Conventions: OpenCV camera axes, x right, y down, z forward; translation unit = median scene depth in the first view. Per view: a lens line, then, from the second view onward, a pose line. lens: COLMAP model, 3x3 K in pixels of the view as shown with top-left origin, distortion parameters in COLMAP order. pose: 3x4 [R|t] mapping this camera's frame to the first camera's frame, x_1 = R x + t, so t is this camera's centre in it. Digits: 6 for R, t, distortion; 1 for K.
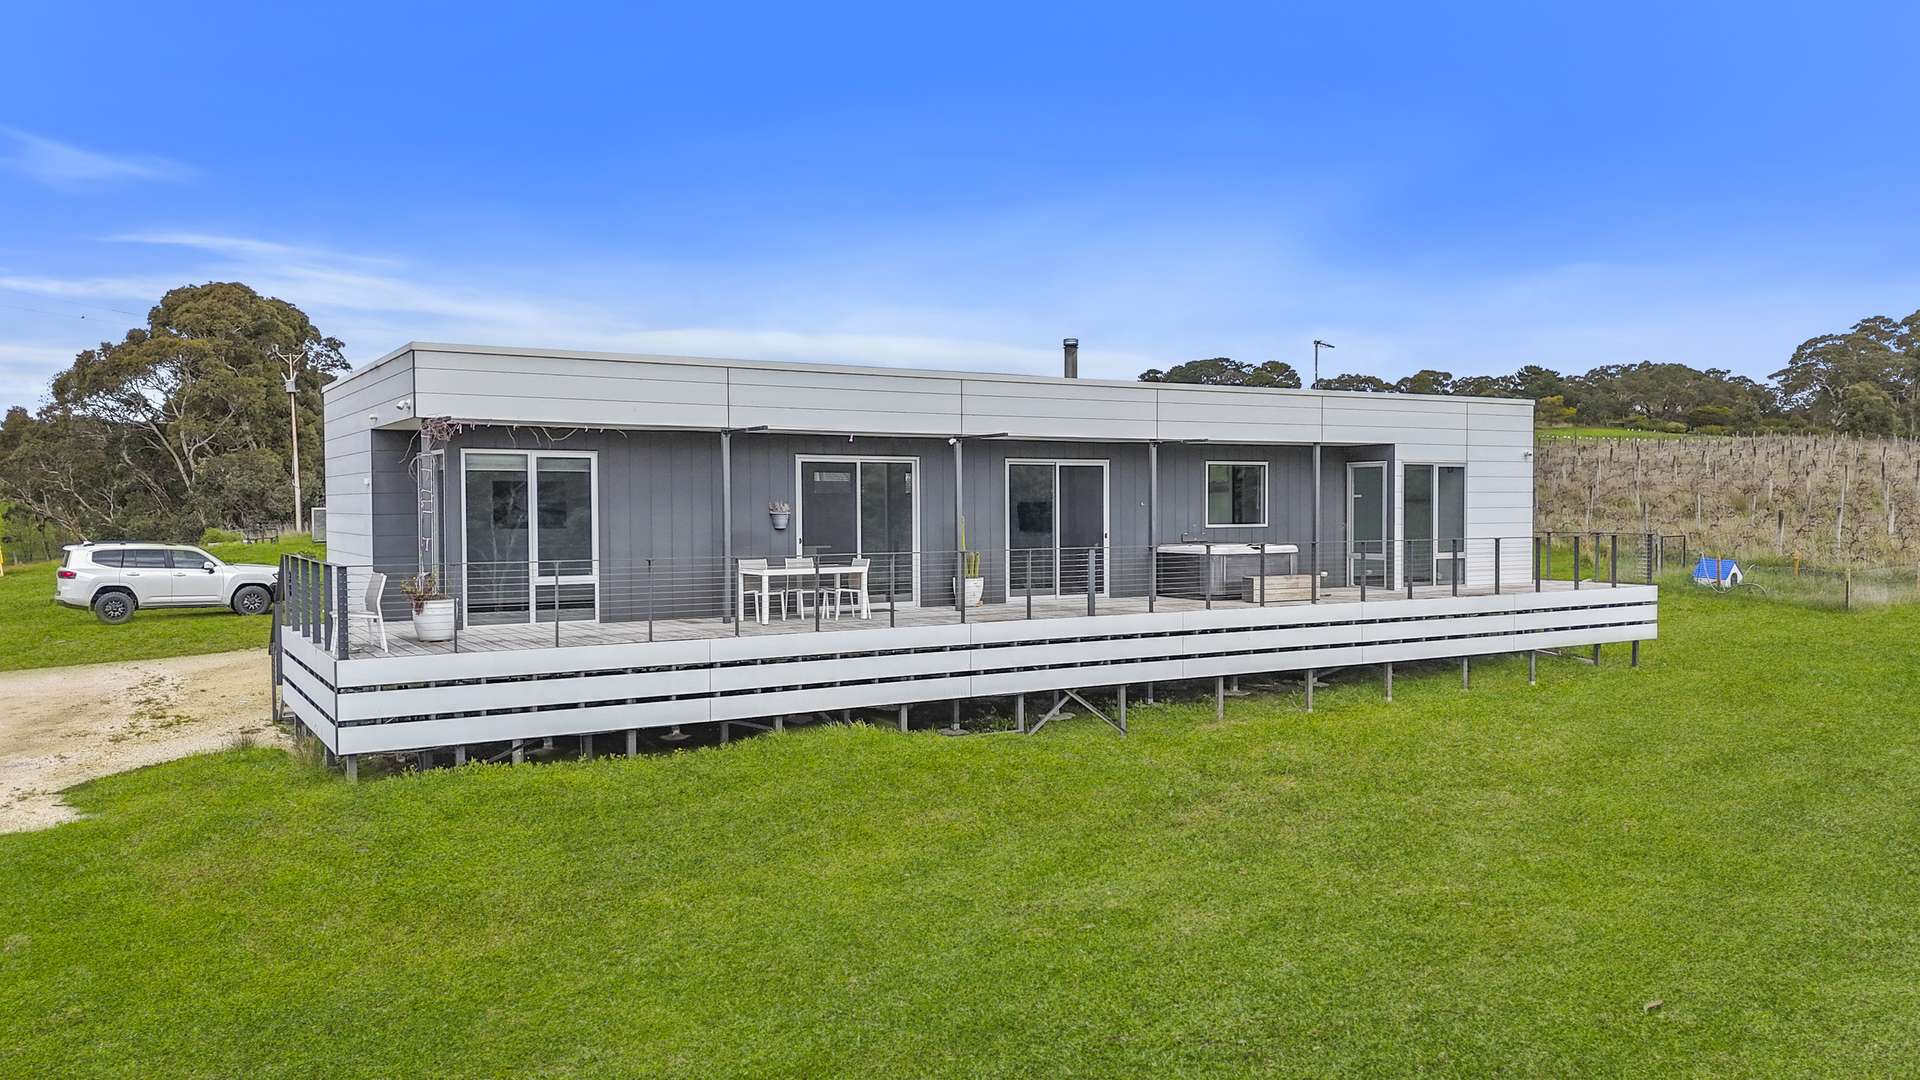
lens RADIAL K [[1394.5, 0, 968.1], [0, 1394.5, 582.2], [0, 0, 1]] dist [0.062829, -0.059627]
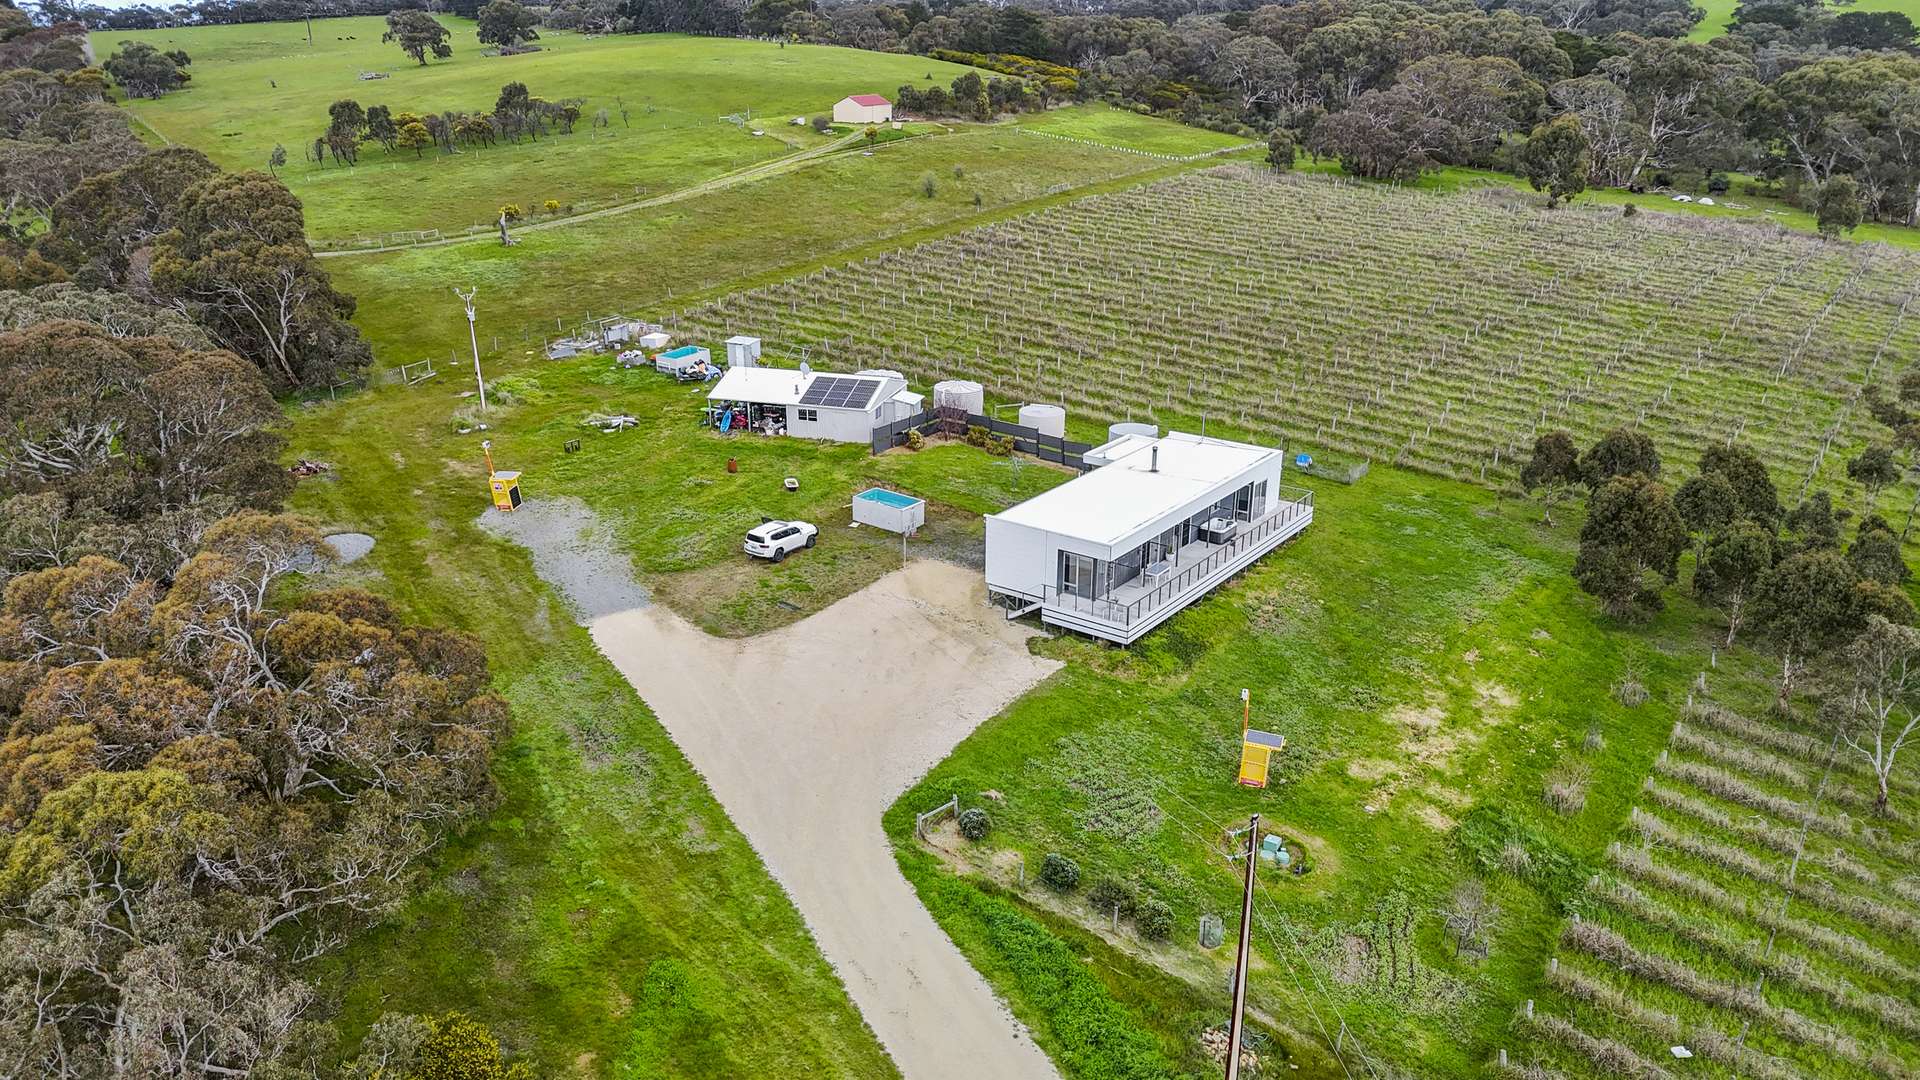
lens RADIAL K [[1394.5, 0, 953.7], [0, 1394.5, 542.9], [0, 0, 1]] dist [0.062829, -0.059627]
pose [[0.924052, -0.125056, 0.361234, -0.192868], [0.012616, 0.954437, 0.298145, -0.117871], [-0.382059, -0.270944, 0.883527, -0.207400]]
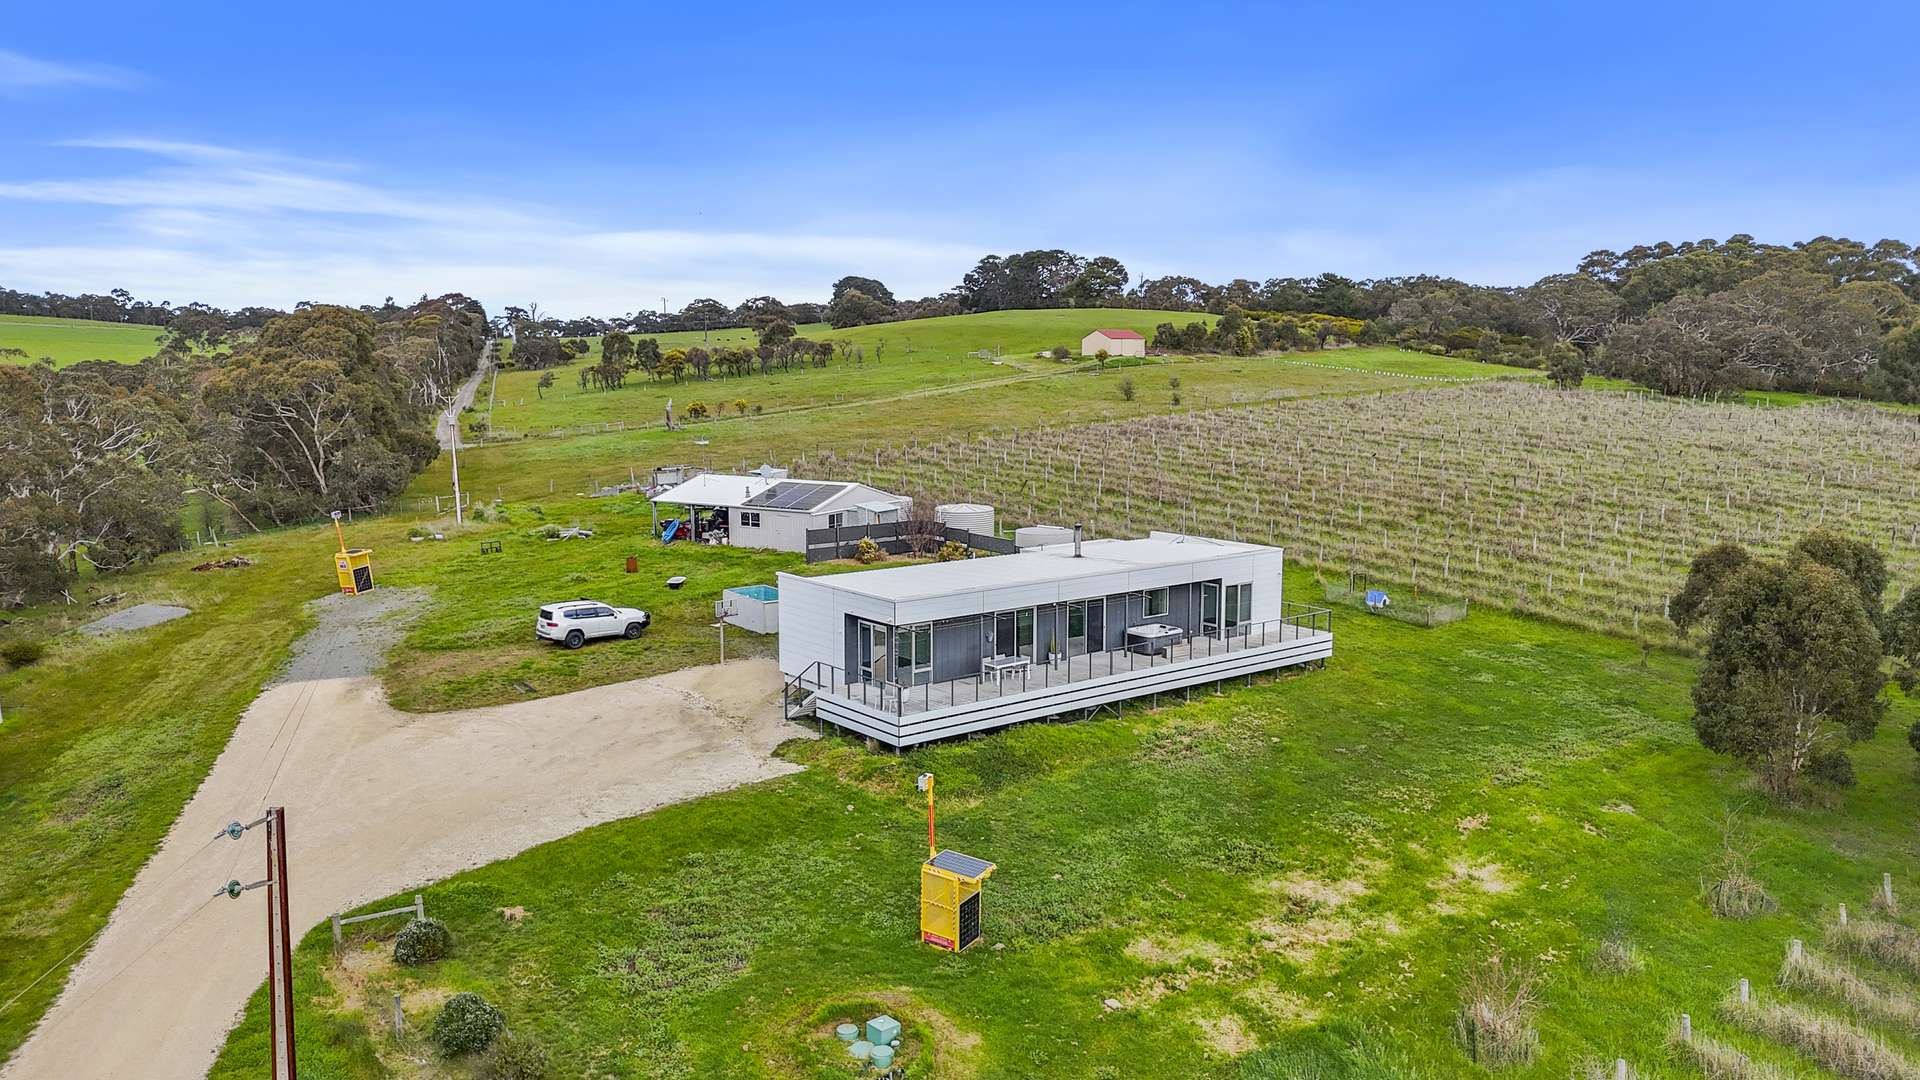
lens RADIAL K [[1394.5, 0, 962.0], [0, 1394.5, 543.5], [0, 0, 1]] dist [0.062829, -0.059627]
pose [[0.992523, -0.011512, 0.121515, -0.049619], [0.001764, 0.996791, 0.080029, -0.042462], [-0.122046, -0.079216, 0.989358, -0.151266]]
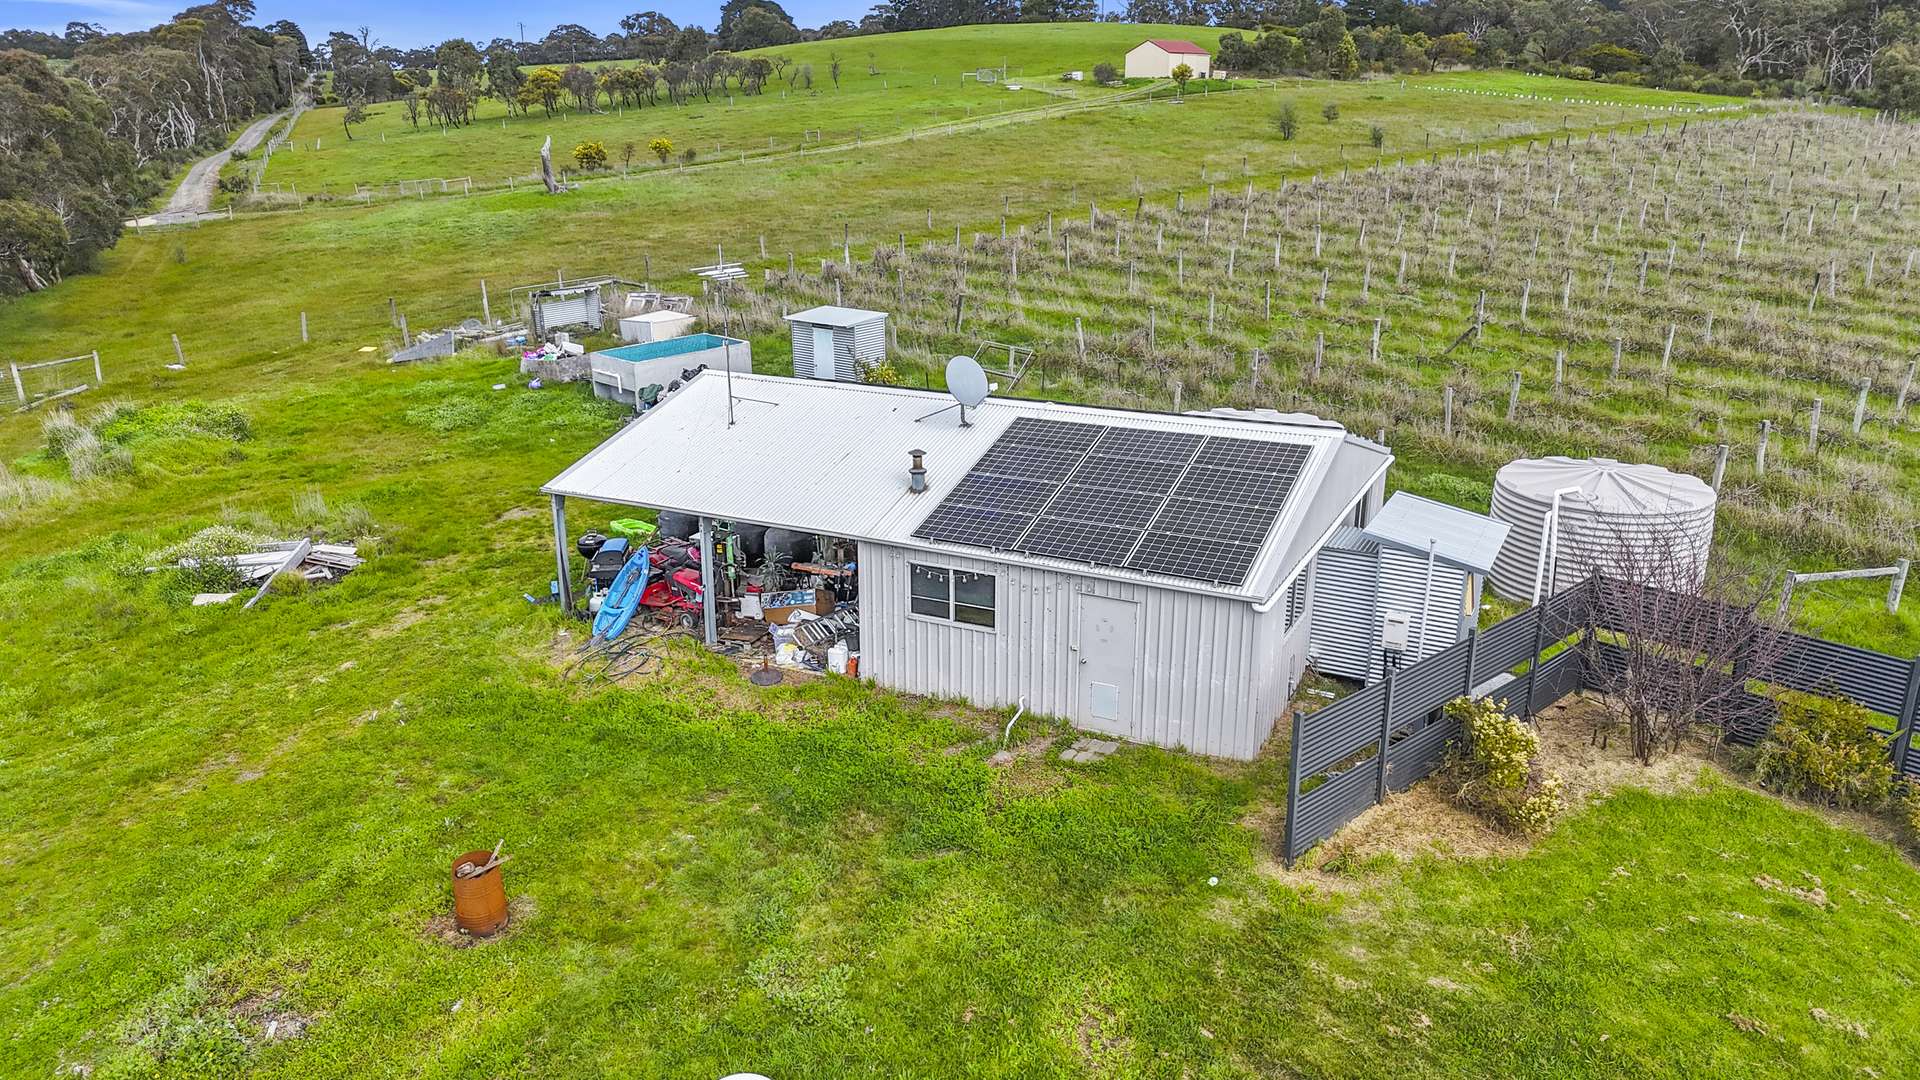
lens RADIAL K [[1394.5, 0, 962.8], [0, 1394.5, 546.6], [0, 0, 1]] dist [0.062829, -0.059627]
pose [[0.979465, -0.054660, 0.194064, -0.079342], [0.004166, 0.967830, 0.251572, -0.046213], [-0.201572, -0.245597, 0.948183, 0.152126]]
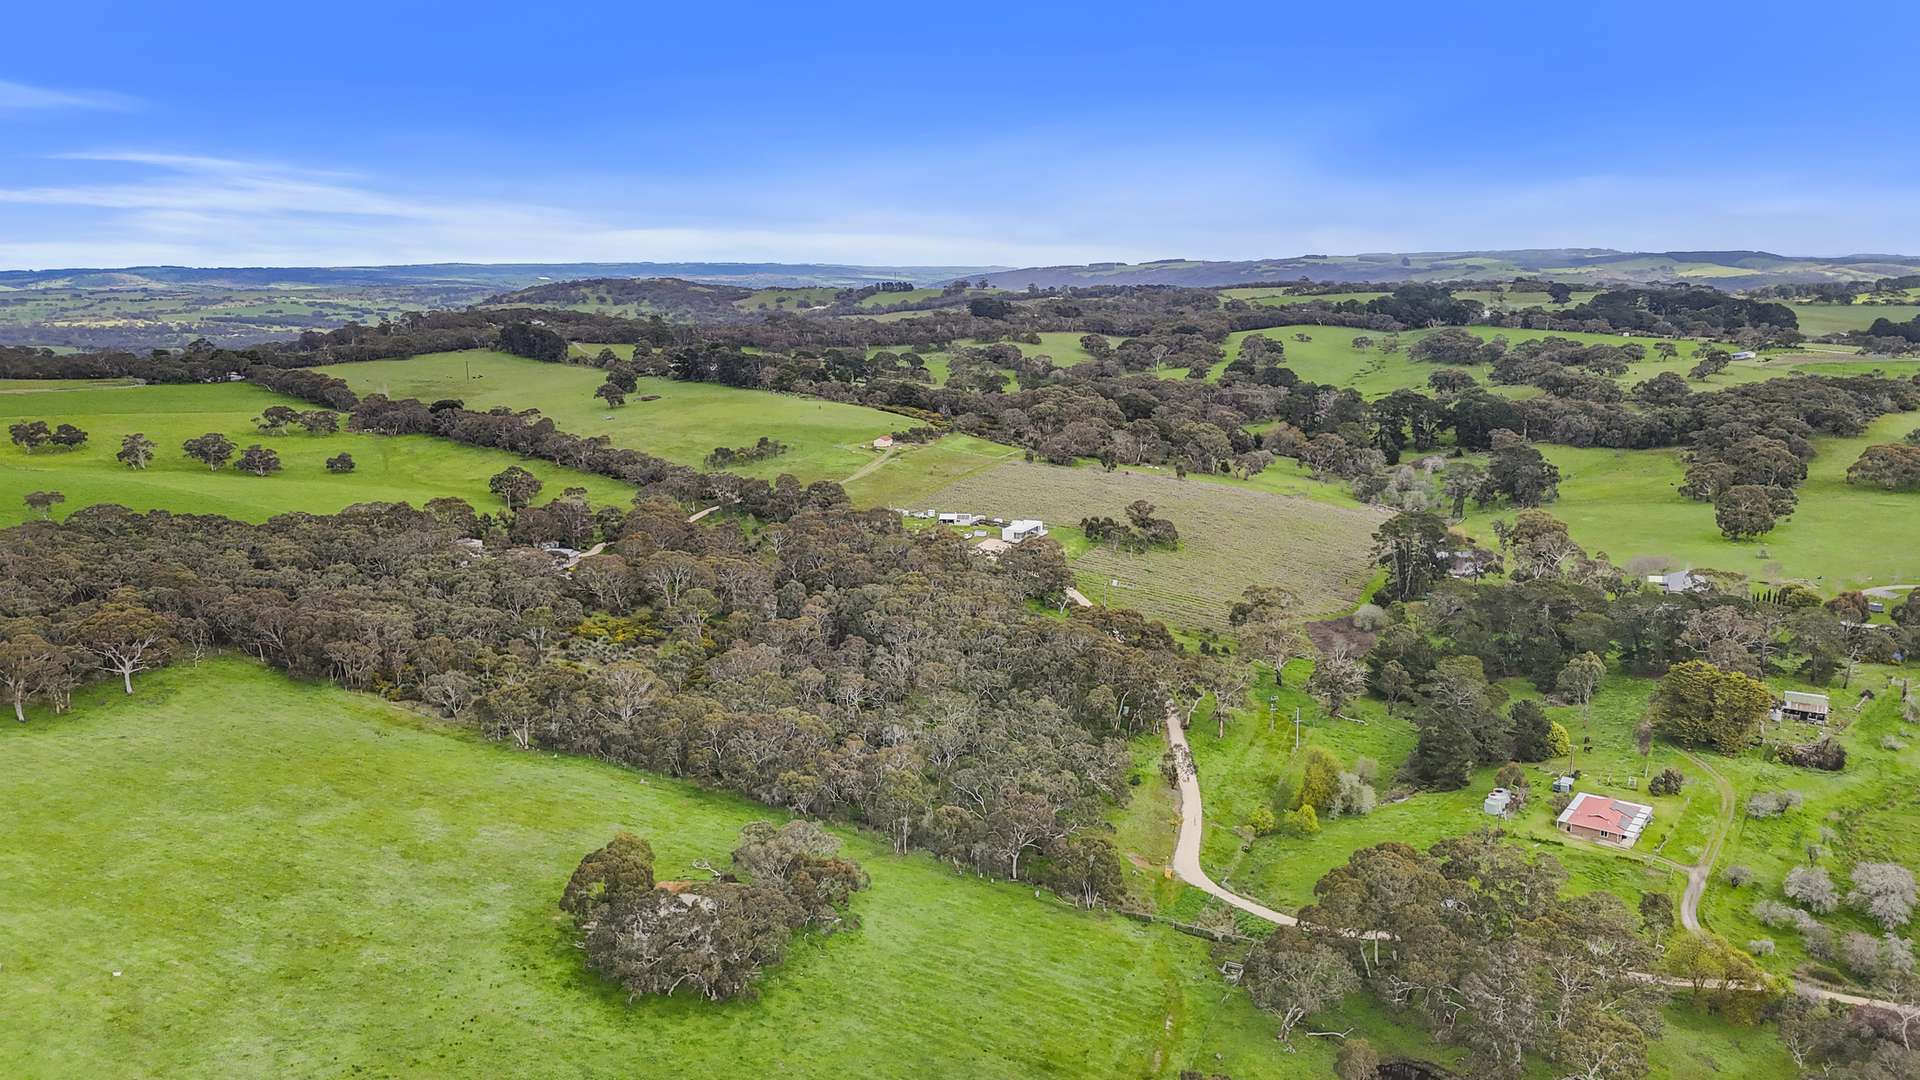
lens RADIAL K [[1394.5, 0, 959.6], [0, 1394.5, 539.5], [0, 0, 1]] dist [0.062829, -0.059627]
pose [[0.831662, -0.102290, 0.545780, -1.492058], [0.026347, 0.989049, 0.145220, -0.364831], [-0.554657, -0.106394, 0.825249, -1.924263]]
